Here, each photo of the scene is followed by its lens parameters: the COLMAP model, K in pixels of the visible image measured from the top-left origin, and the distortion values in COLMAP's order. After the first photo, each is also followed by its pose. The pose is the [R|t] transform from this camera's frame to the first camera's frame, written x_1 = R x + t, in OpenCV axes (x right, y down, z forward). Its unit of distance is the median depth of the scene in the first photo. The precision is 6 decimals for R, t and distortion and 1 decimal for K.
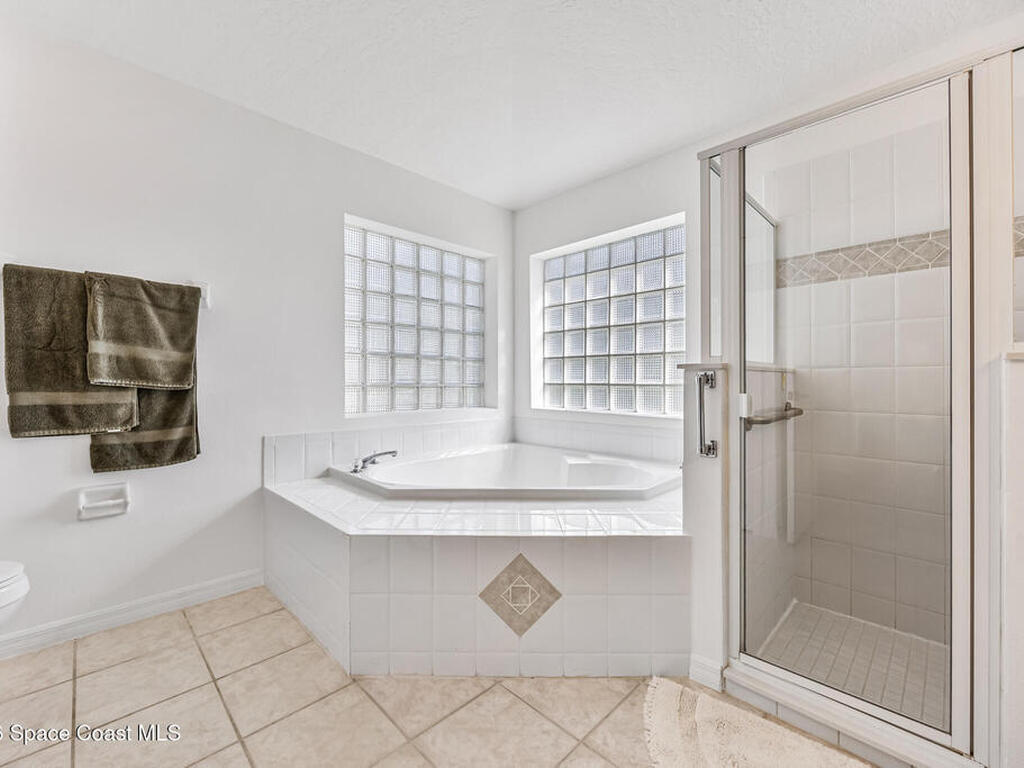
lens RADIAL K [[438.4, 0, 512.4], [0, 438.4, 381.8], [0, 0, 1]] dist [-0.002722, -0.000506]
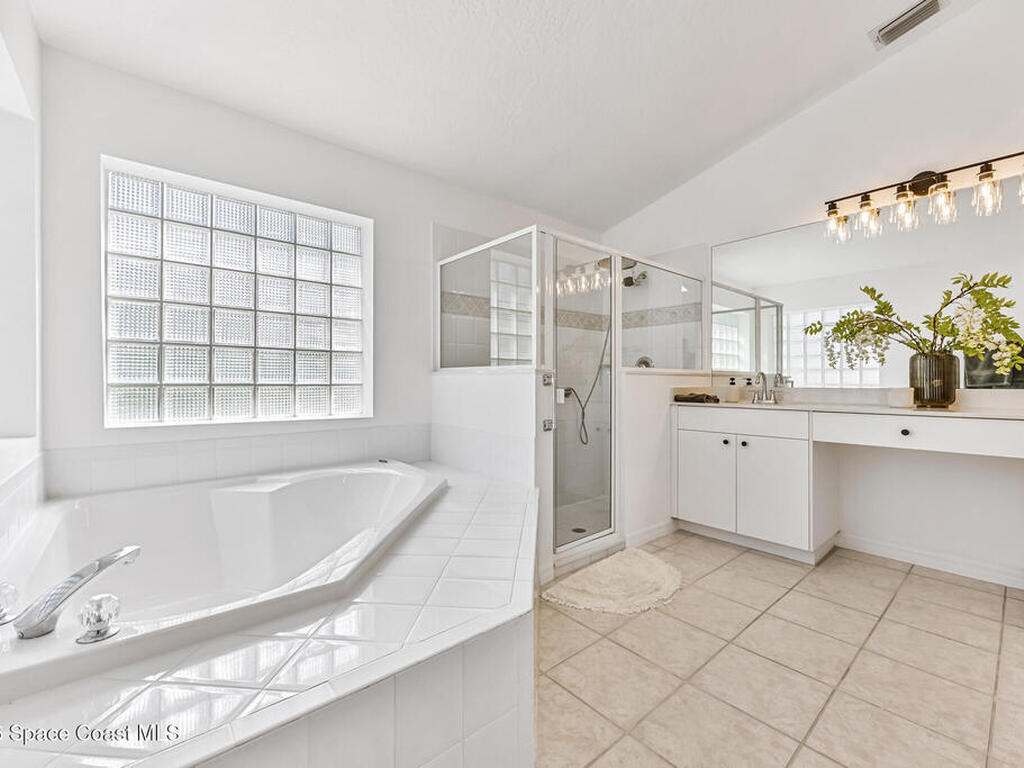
lens RADIAL K [[438.4, 0, 512.2], [0, 438.4, 382.3], [0, 0, 1]] dist [-0.002722, -0.000506]
pose [[0.074731, 0.002311, 0.997201, -1.120655], [0.000611, 0.999997, -0.002363, 0.007897], [-0.997204, 0.000786, 0.074730, 1.050788]]
